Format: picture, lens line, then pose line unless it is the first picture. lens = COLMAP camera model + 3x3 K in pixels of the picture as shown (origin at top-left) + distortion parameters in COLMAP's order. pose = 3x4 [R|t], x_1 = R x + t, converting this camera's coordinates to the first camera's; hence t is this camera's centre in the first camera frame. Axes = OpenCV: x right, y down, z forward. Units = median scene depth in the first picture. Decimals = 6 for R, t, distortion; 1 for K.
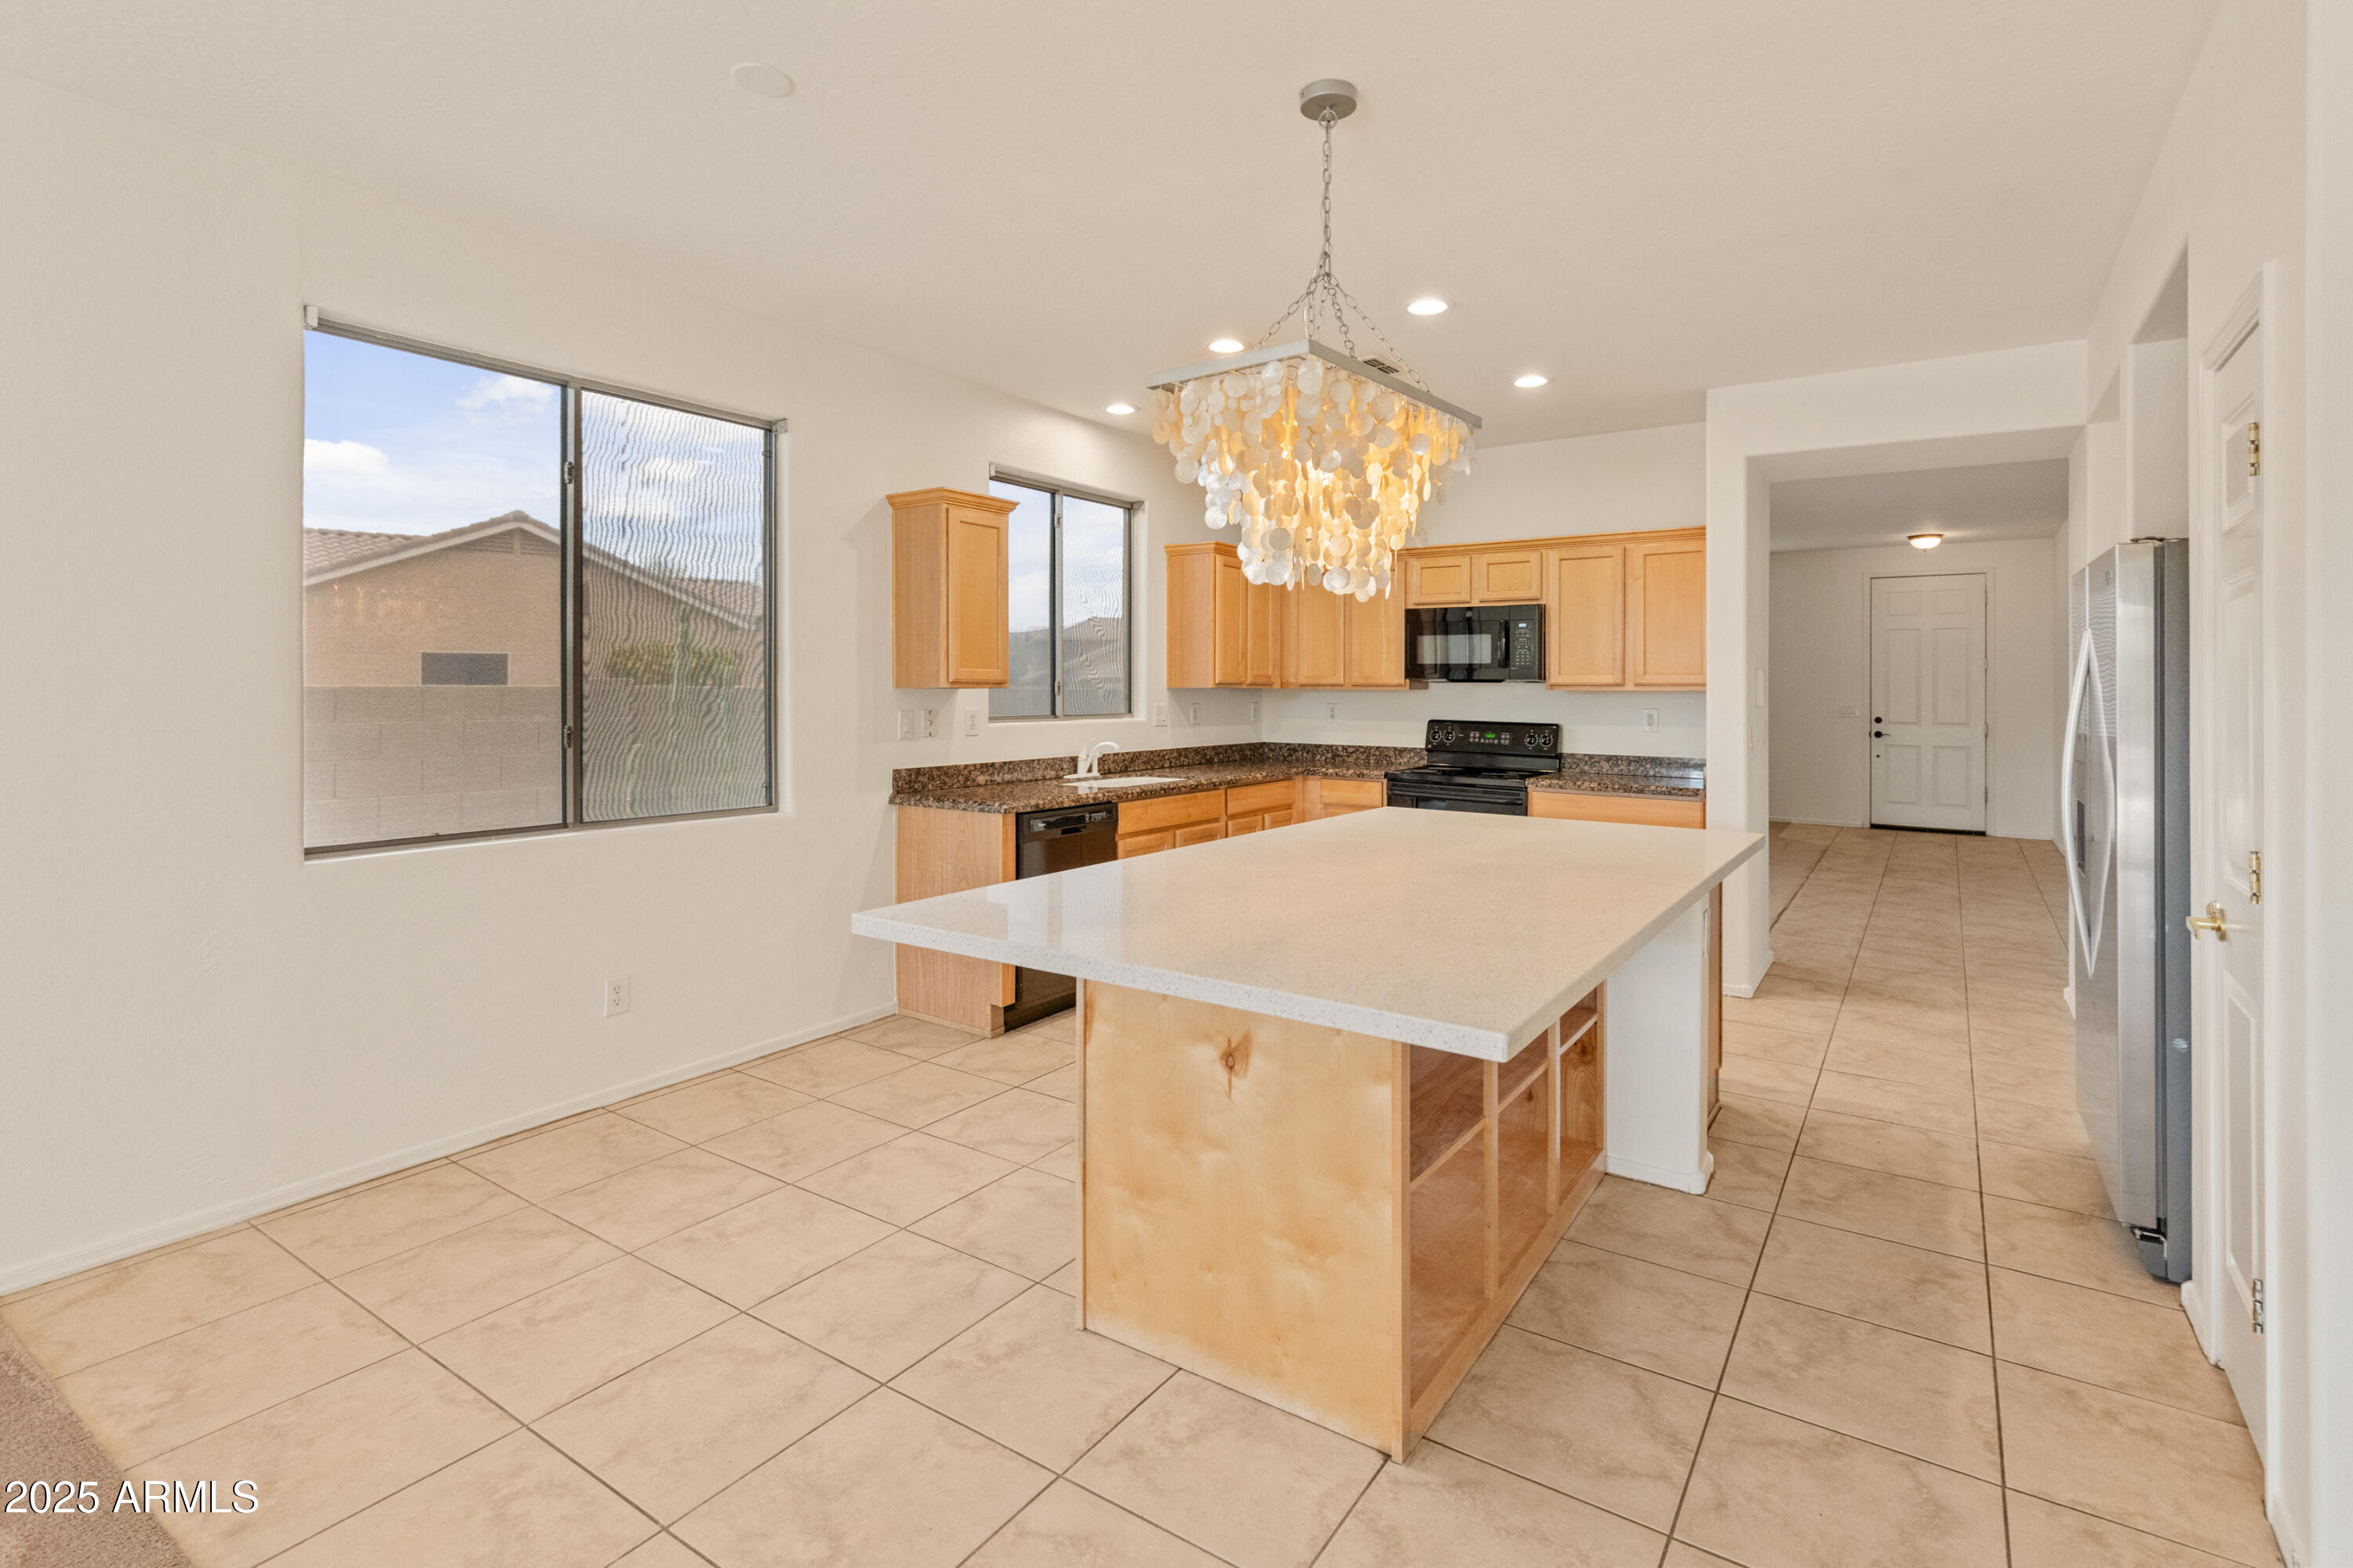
lens RADIAL K [[1122.3, 0, 1190.9], [0, 1122.3, 687.1], [0, 0, 1]] dist [0.009239, -0.001765]
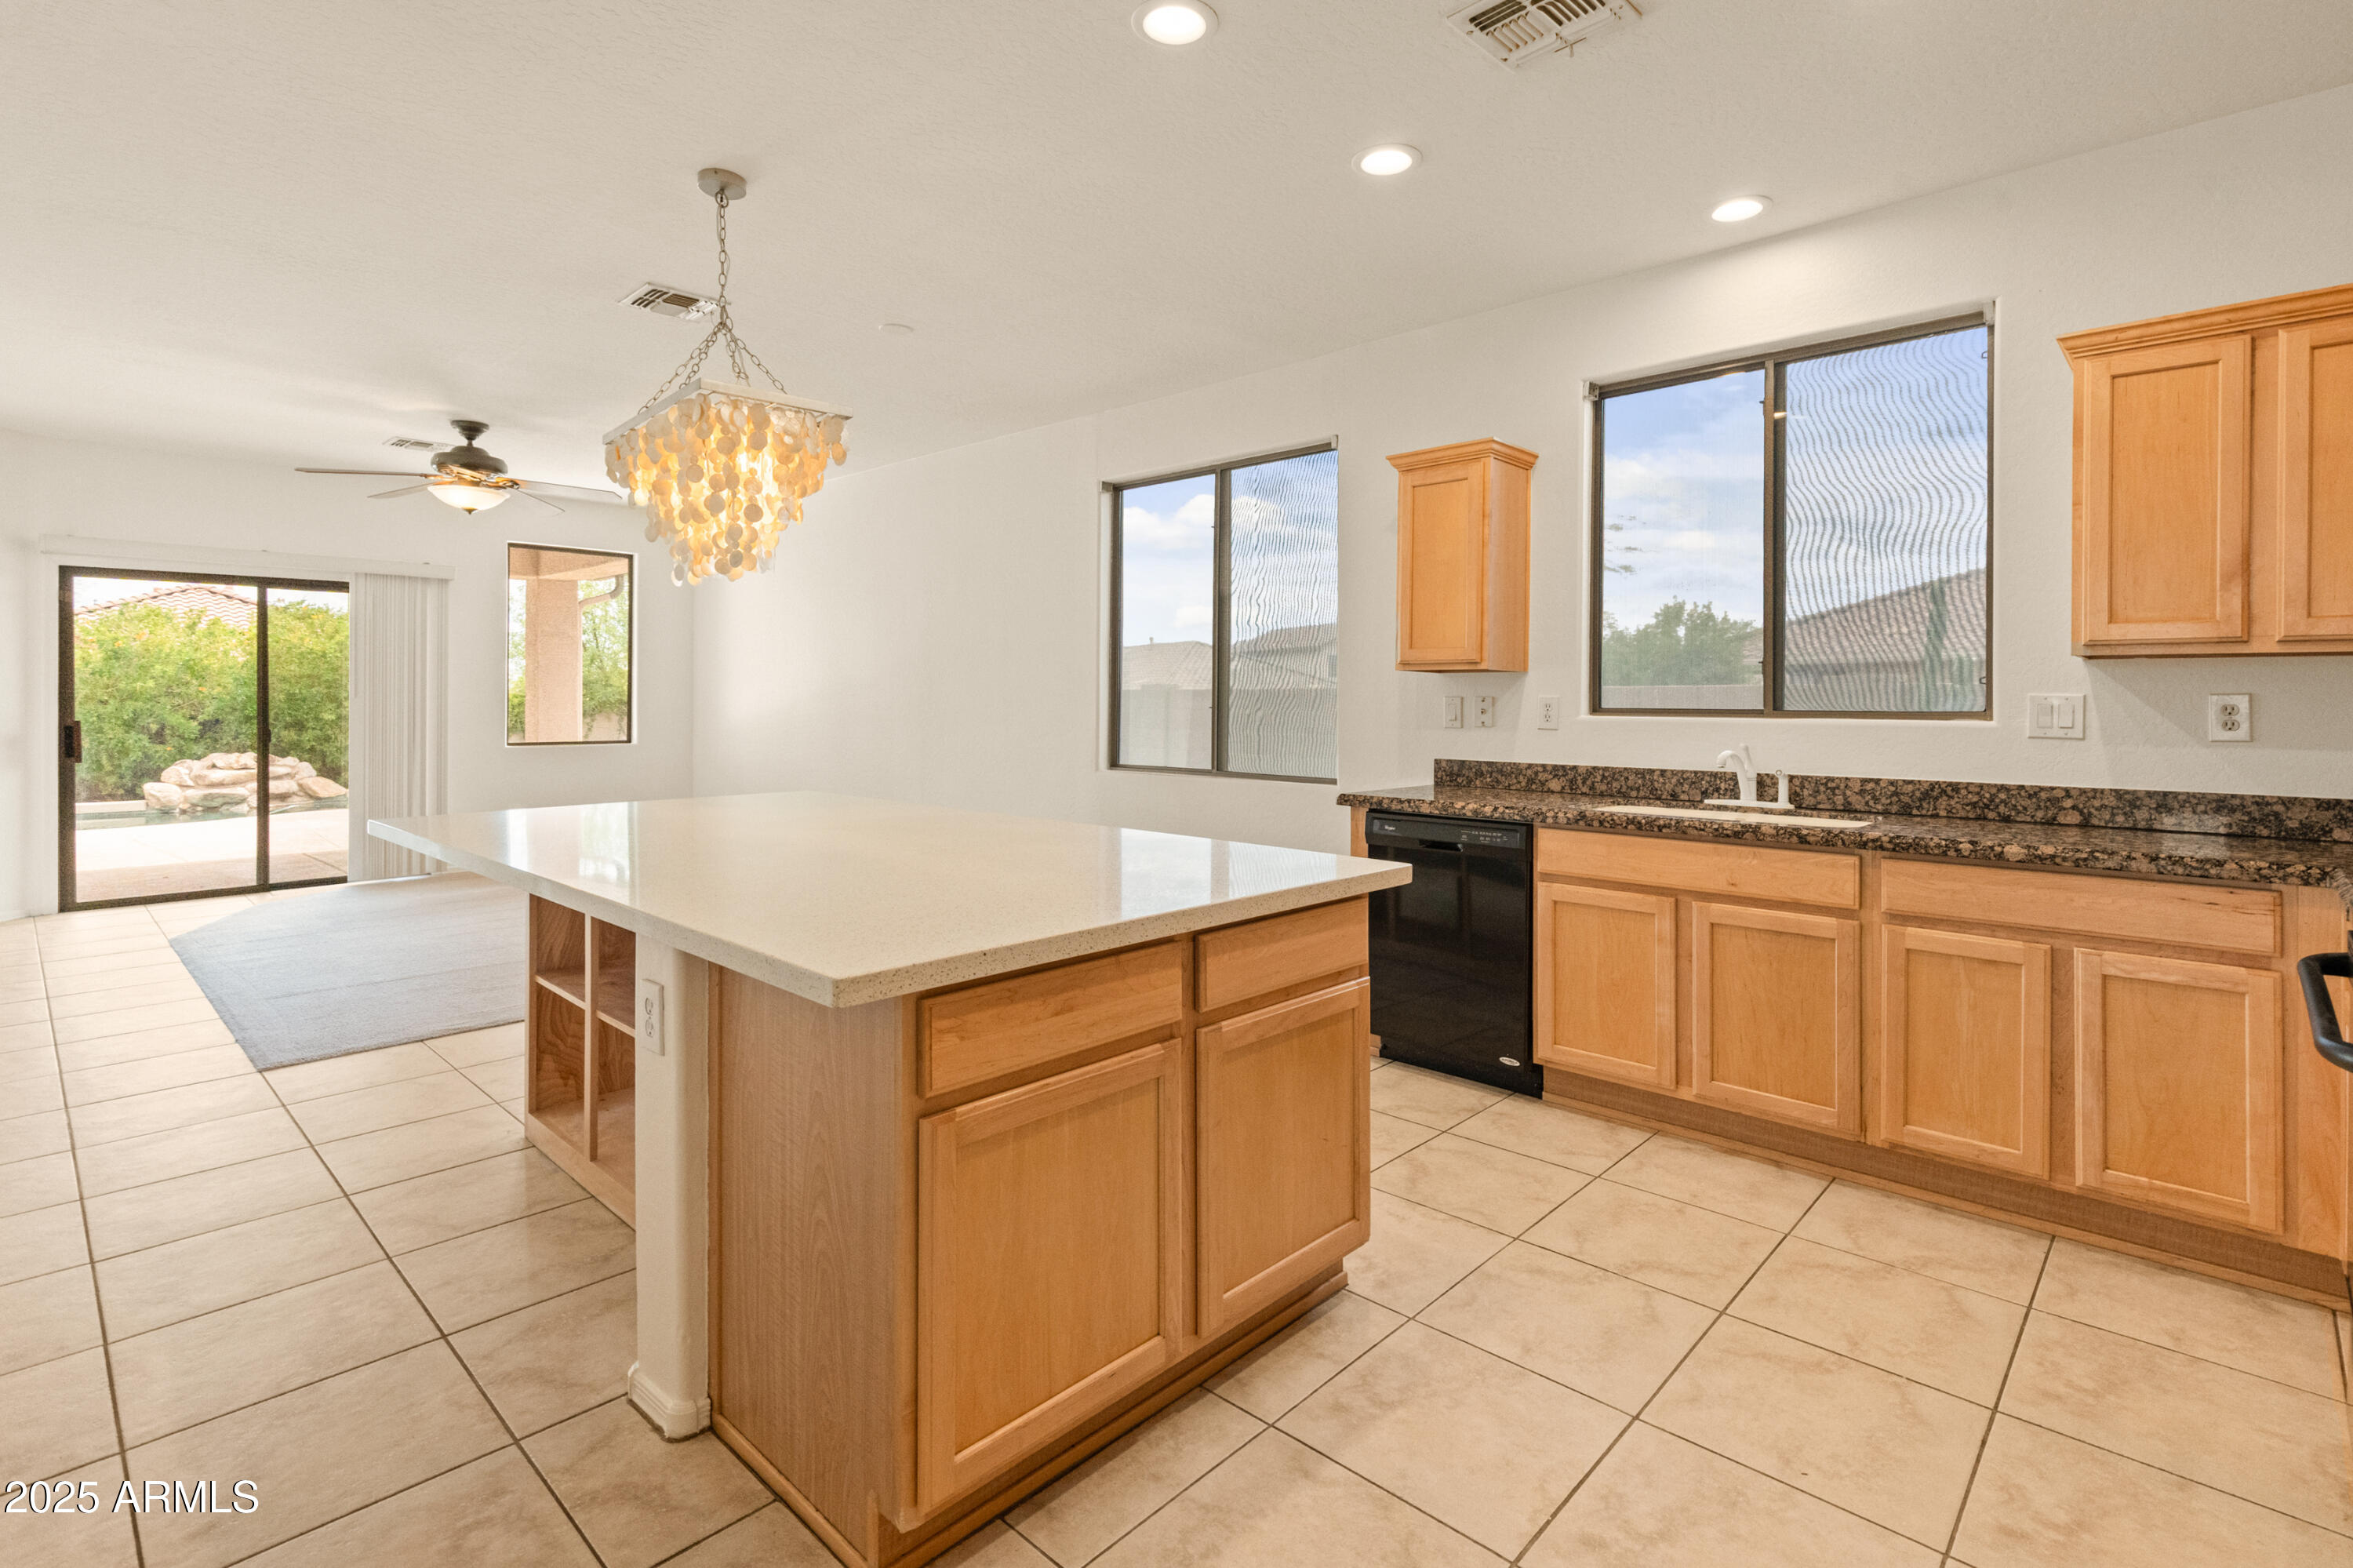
lens RADIAL K [[1109.3, 0, 1193.2], [0, 1109.3, 711.5], [0, 0, 1]] dist [0.008622, -0.001155]
pose [[-0.164698, 0.004994, -0.986331, 0.729283], [-0.002601, 0.999982, 0.005497, 0.030487], [0.986341, 0.003471, -0.164682, 1.002879]]
